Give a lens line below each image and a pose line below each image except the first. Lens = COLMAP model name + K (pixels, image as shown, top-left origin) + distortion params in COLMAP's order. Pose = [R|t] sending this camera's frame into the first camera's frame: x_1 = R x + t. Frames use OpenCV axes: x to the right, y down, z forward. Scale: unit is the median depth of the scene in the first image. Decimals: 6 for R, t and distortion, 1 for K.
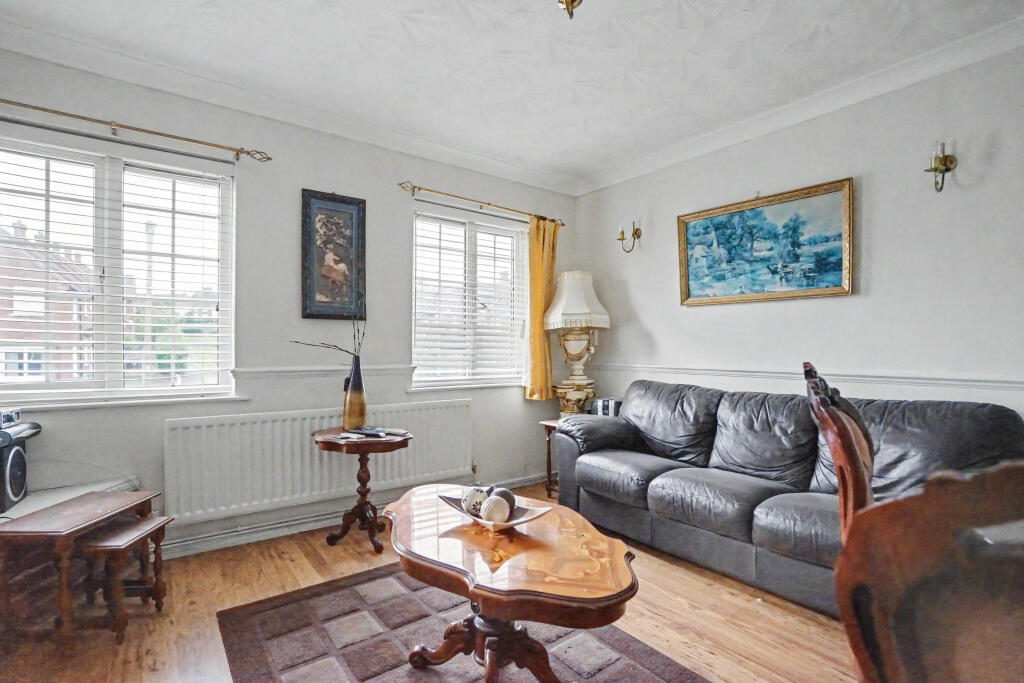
lens RADIAL K [[508.2, 0, 514.2], [0, 508.2, 347.3], [0, 0, 1]] dist [-0.000368, 0.000069]
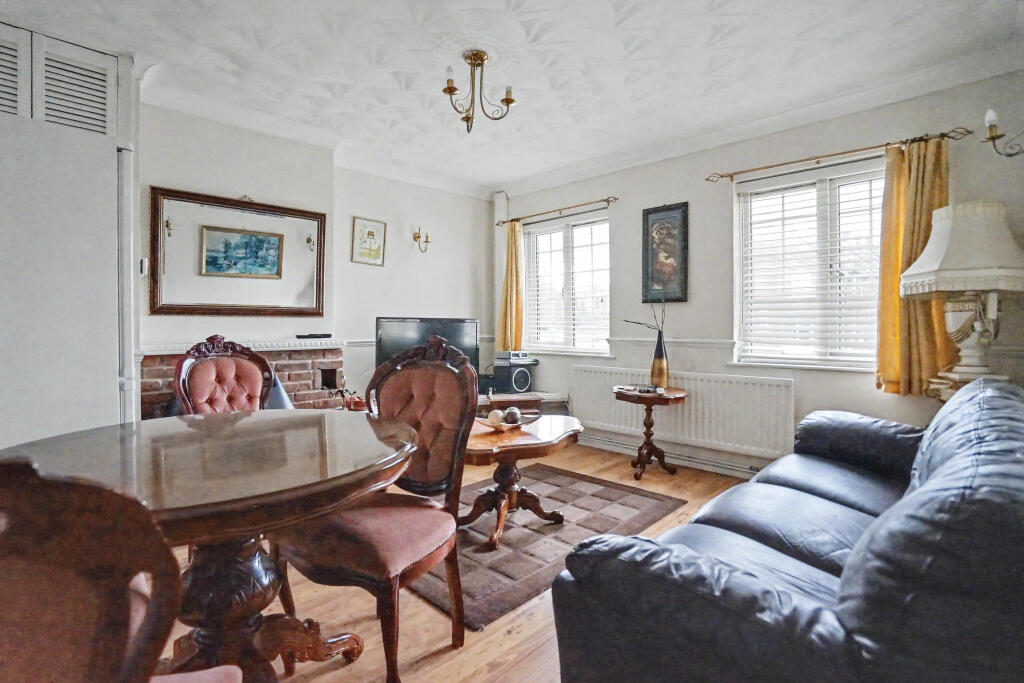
lens RADIAL K [[489.6, 0, 514.4], [0, 489.6, 337.2], [0, 0, 1]] dist [-0.000503, -0.000105]
pose [[0.155507, 0.019840, -0.987636, 0.844843], [0.001634, 0.999792, 0.020342, 0.007520], [0.987833, -0.004777, 0.155442, 0.439995]]
